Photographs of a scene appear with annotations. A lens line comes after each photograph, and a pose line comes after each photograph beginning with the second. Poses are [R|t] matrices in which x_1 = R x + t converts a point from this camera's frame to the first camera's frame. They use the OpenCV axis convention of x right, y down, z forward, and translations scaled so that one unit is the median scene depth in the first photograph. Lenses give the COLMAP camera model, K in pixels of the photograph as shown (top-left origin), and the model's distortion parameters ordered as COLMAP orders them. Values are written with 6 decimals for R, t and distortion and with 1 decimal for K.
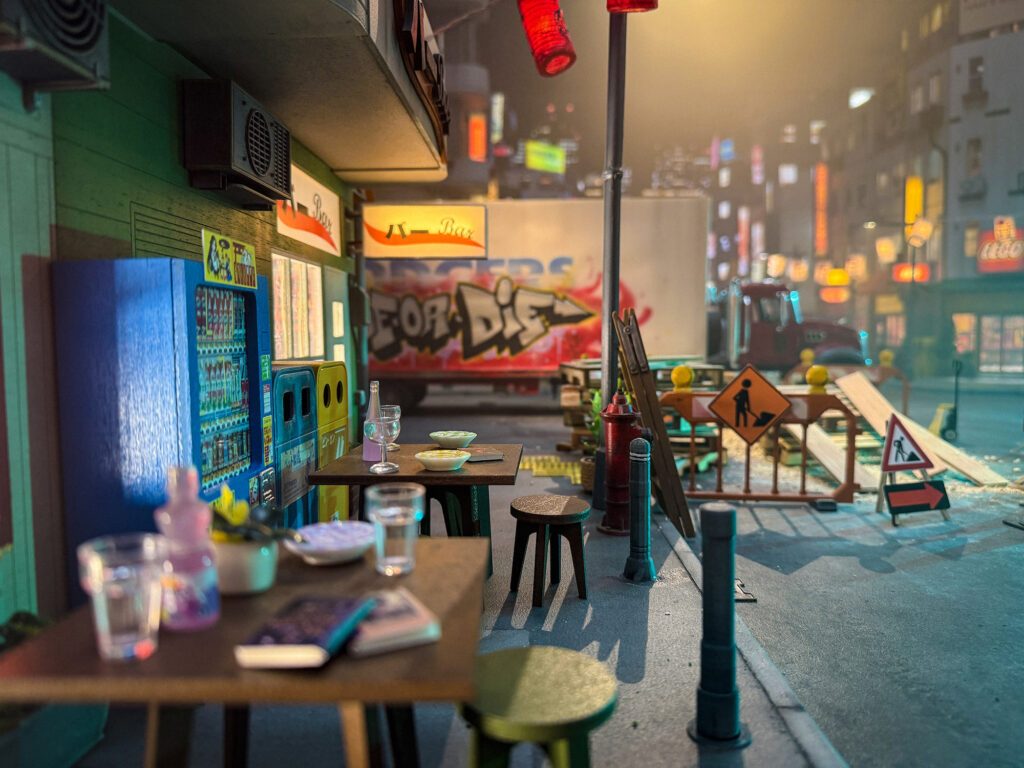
lens RADIAL K [[735.5, 0, 512.0], [0, 735.5, 384.0], [0, 0, 1]] dist [0.020970, -0.005470]
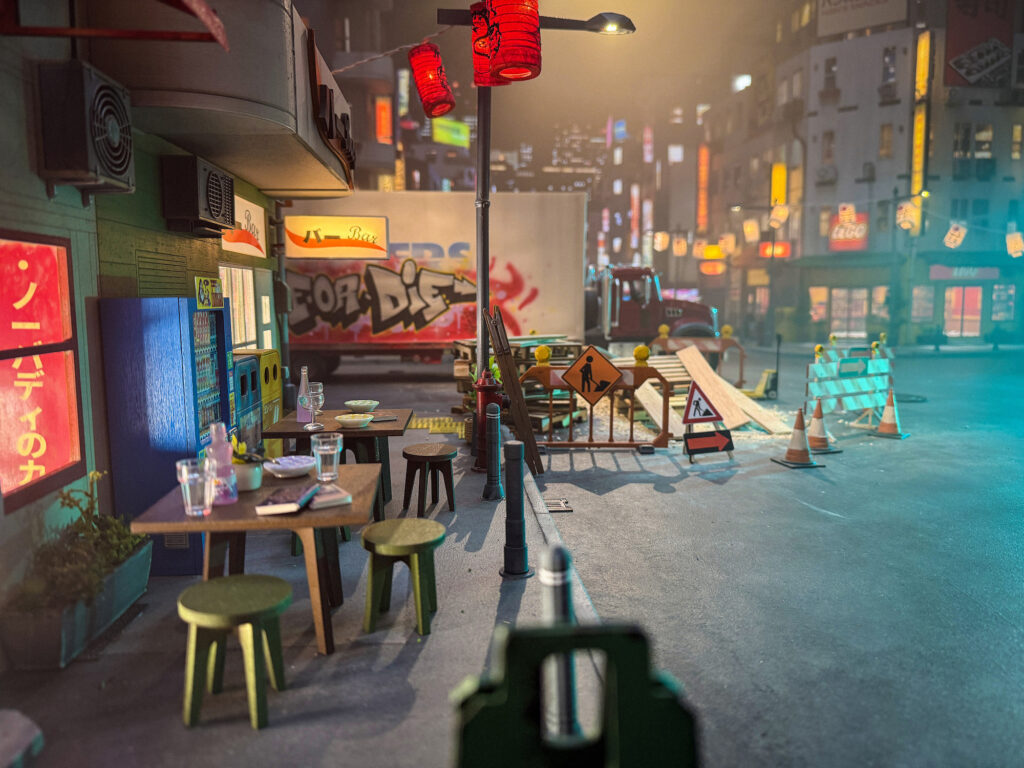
lens RADIAL K [[735.5, 0, 512.0], [0, 735.5, 384.0], [0, 0, 1]] dist [0.020970, -0.005470]
pose [[0.993305, -0.014102, 0.114655, 0.024782], [0.008258, 0.998650, 0.051282, -0.020295], [-0.115224, -0.049992, 0.992081, -0.236648]]
